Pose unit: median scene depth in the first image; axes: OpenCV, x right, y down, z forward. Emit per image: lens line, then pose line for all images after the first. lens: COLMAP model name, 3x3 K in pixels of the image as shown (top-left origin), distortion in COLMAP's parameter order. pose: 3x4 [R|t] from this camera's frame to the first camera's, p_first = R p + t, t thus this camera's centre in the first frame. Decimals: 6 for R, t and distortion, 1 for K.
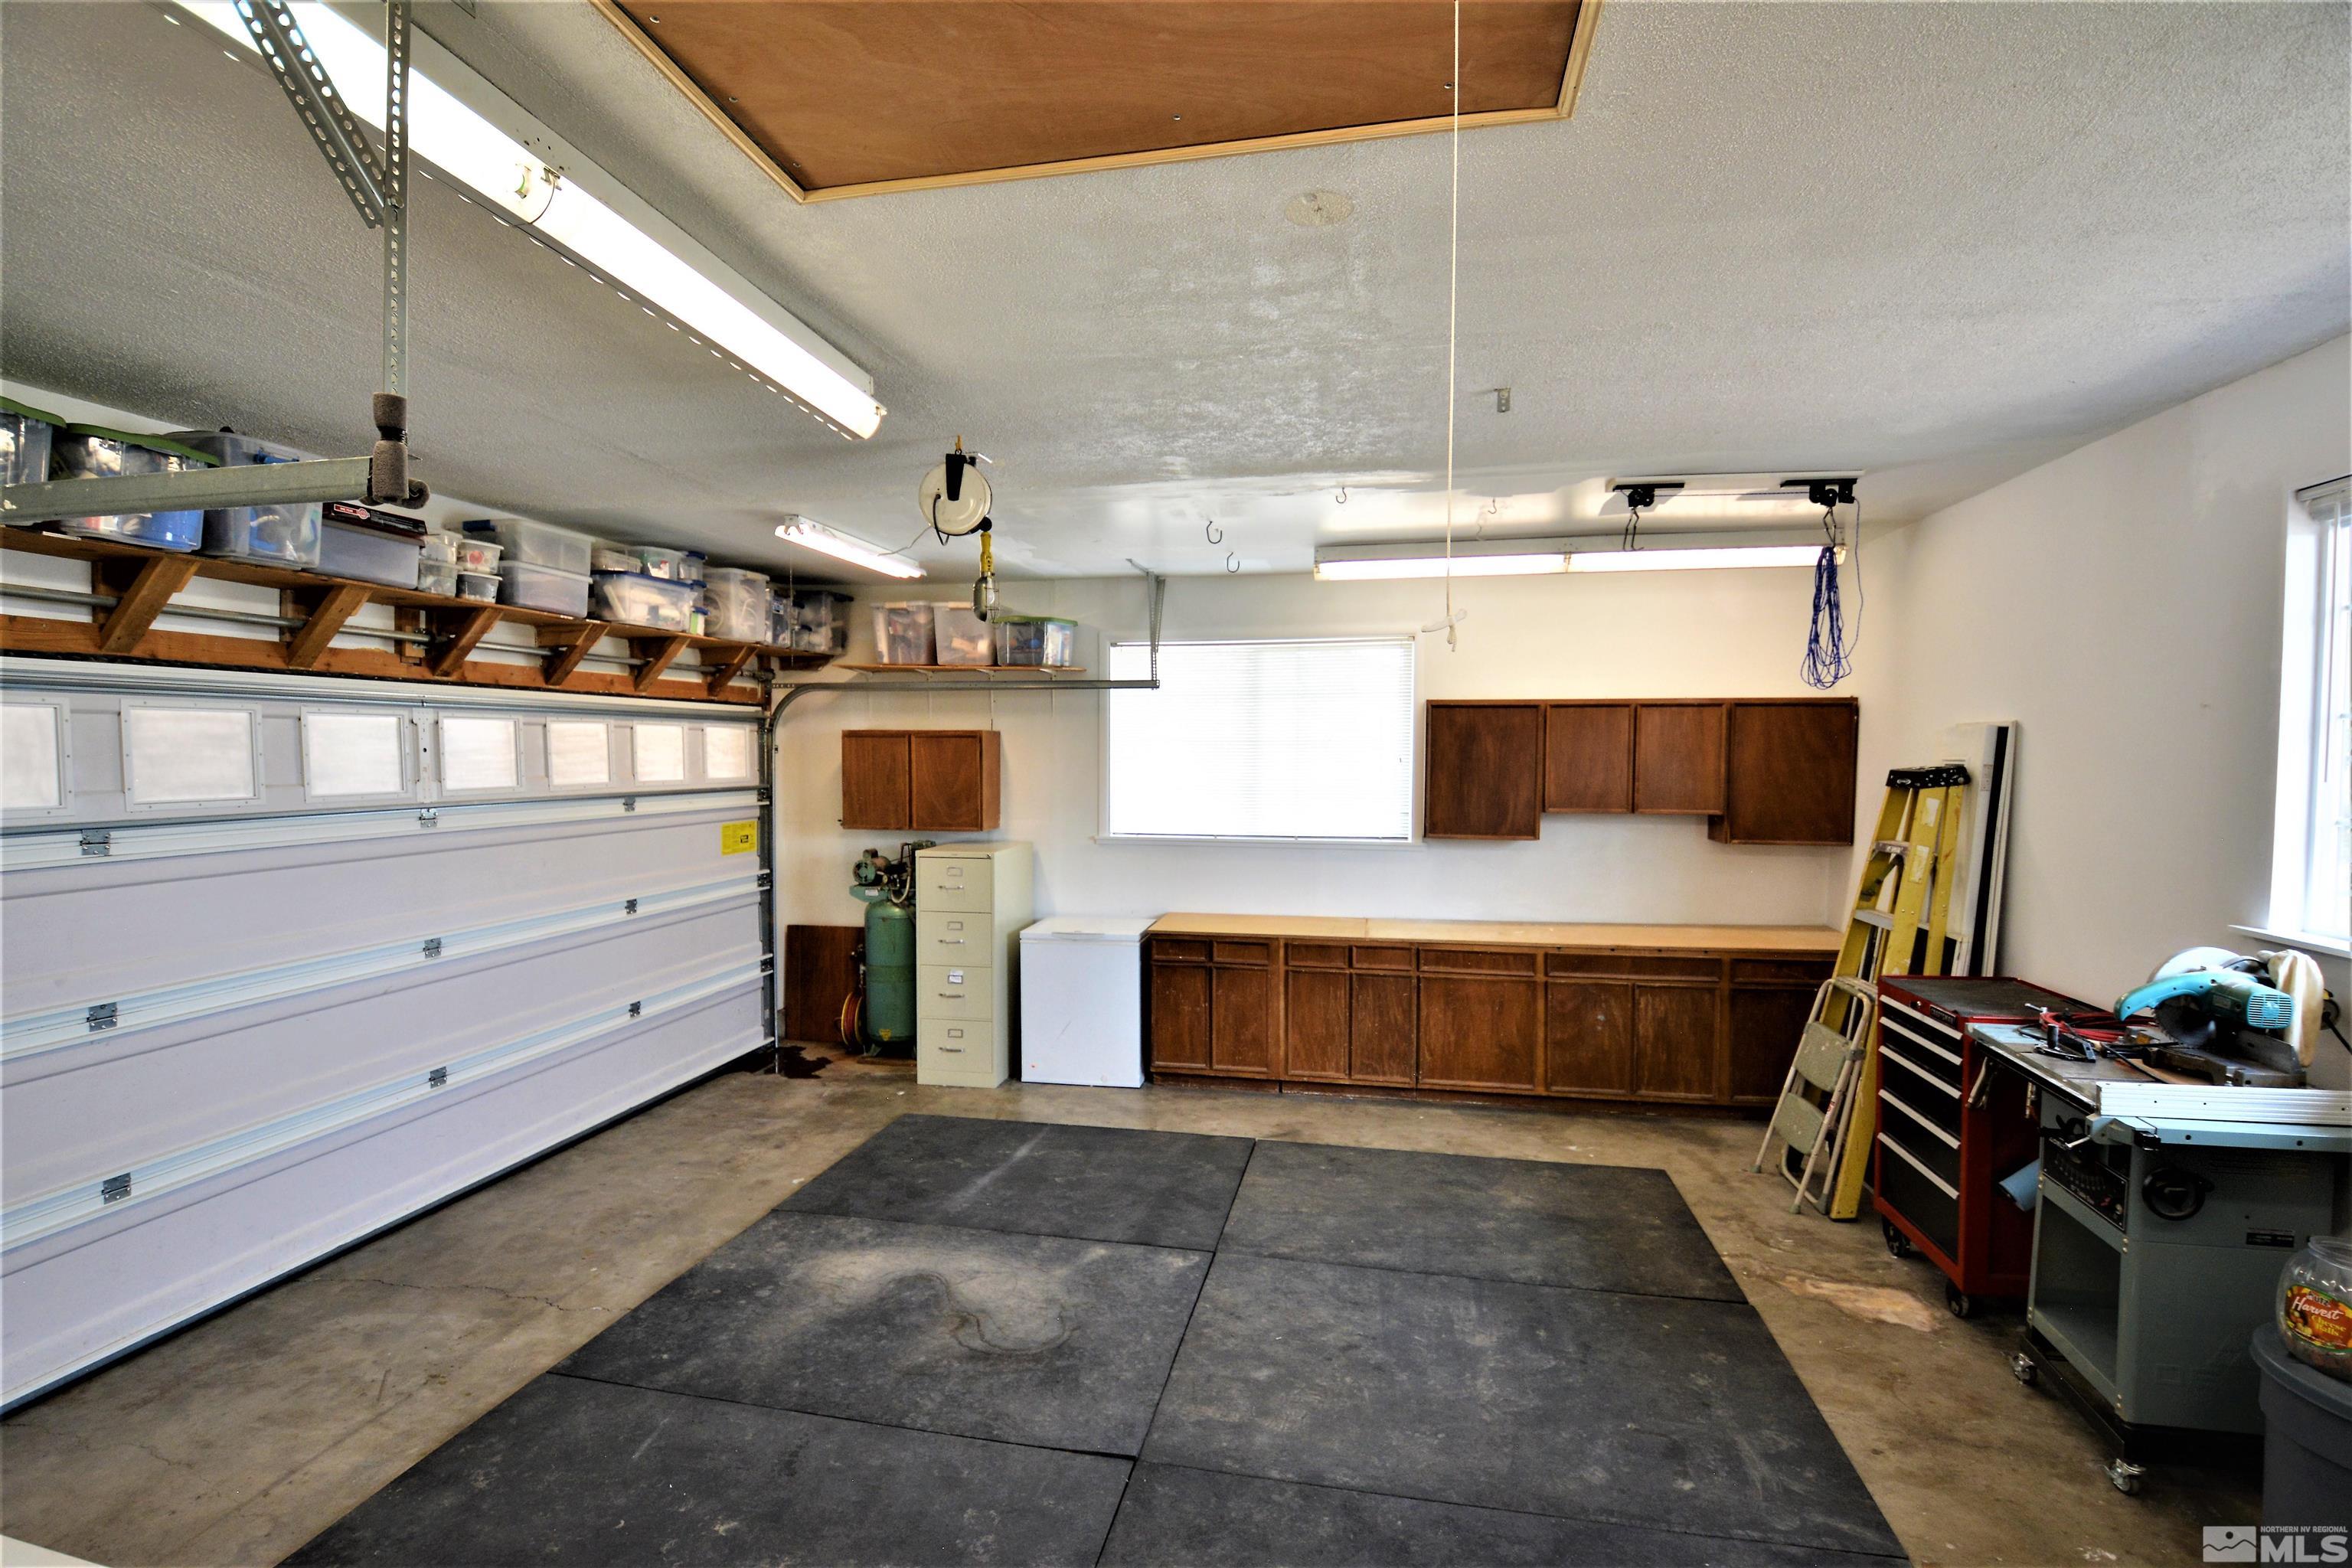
lens RADIAL K [[1106.6, 0, 1163.1], [0, 1106.6, 790.3], [0, 0, 1]] dist [0.016011, -0.028369]
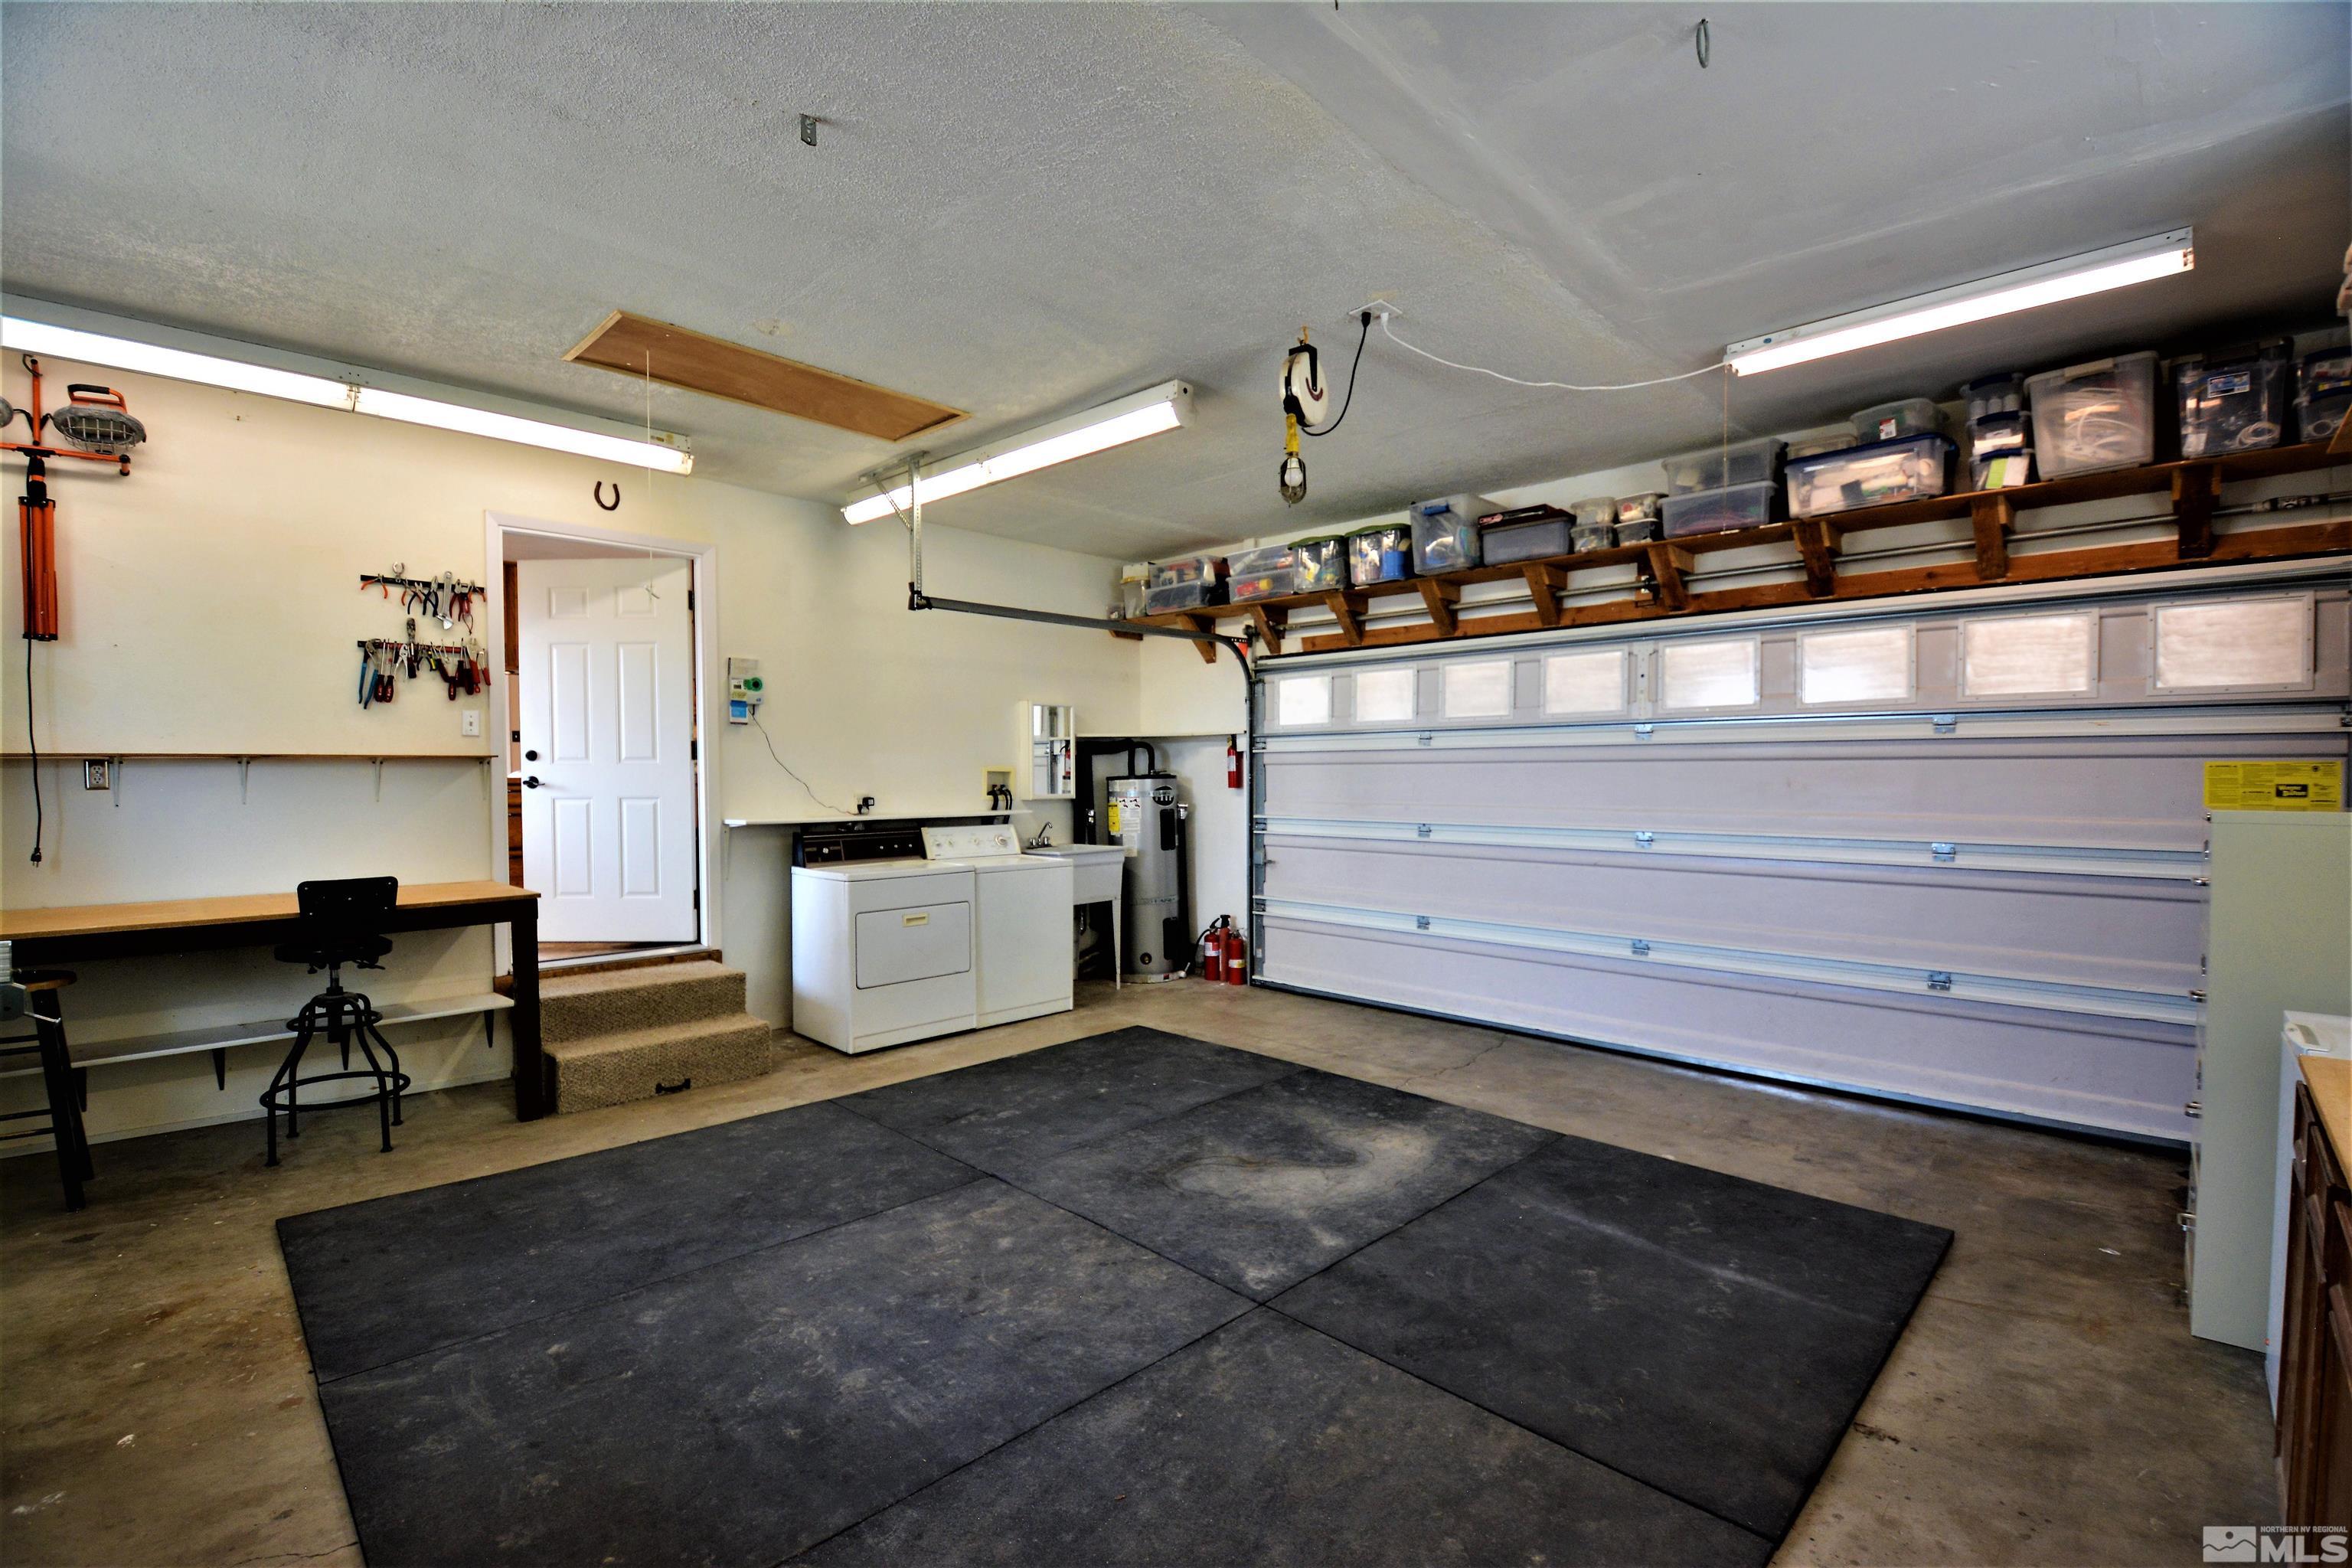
lens RADIAL K [[1048.2, 0, 1176.0], [0, 1048.2, 784.0], [0, 0, 1]] dist [0.029578, -0.029126]
pose [[-0.545801, 0.012860, -0.837816, 0.671227], [-0.027860, 0.999051, 0.033485, 0.066295], [0.837452, 0.041618, -0.544924, 1.376917]]
